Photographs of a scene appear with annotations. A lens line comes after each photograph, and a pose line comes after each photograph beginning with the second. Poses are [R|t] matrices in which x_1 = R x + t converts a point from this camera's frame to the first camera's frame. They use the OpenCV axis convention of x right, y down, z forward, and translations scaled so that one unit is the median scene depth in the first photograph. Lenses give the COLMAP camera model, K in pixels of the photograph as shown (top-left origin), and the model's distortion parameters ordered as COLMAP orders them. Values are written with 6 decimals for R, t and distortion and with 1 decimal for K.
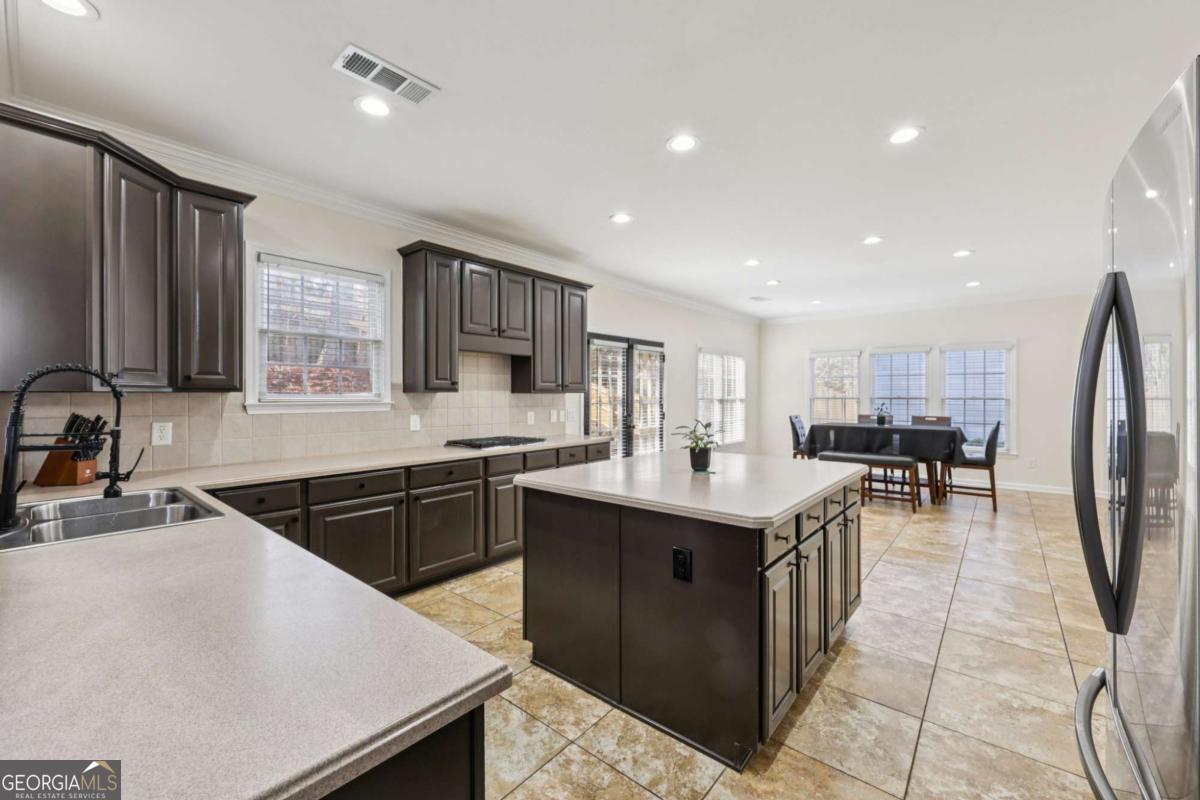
lens RADIAL K [[480.6, 0, 602.5], [0, 480.6, 392.9], [0, 0, 1]] dist [0.001304, -0.000040]
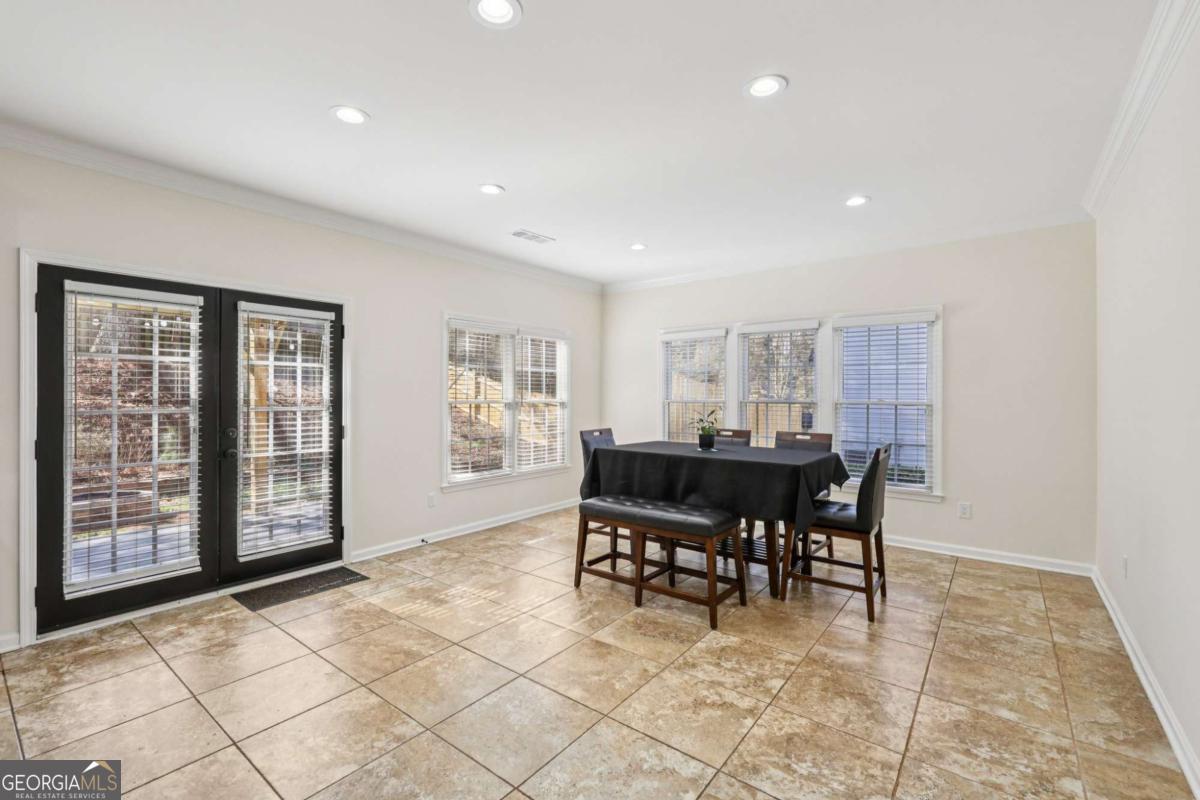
lens RADIAL K [[516.1, 0, 606.2], [0, 516.1, 397.6], [0, 0, 1]] dist [0.002456, 0.000173]
pose [[0.999105, 0.003357, 0.042155, 0.414042], [-0.003763, 0.999947, 0.009540, -0.000644], [-0.042120, -0.009690, 0.999066, 0.371783]]
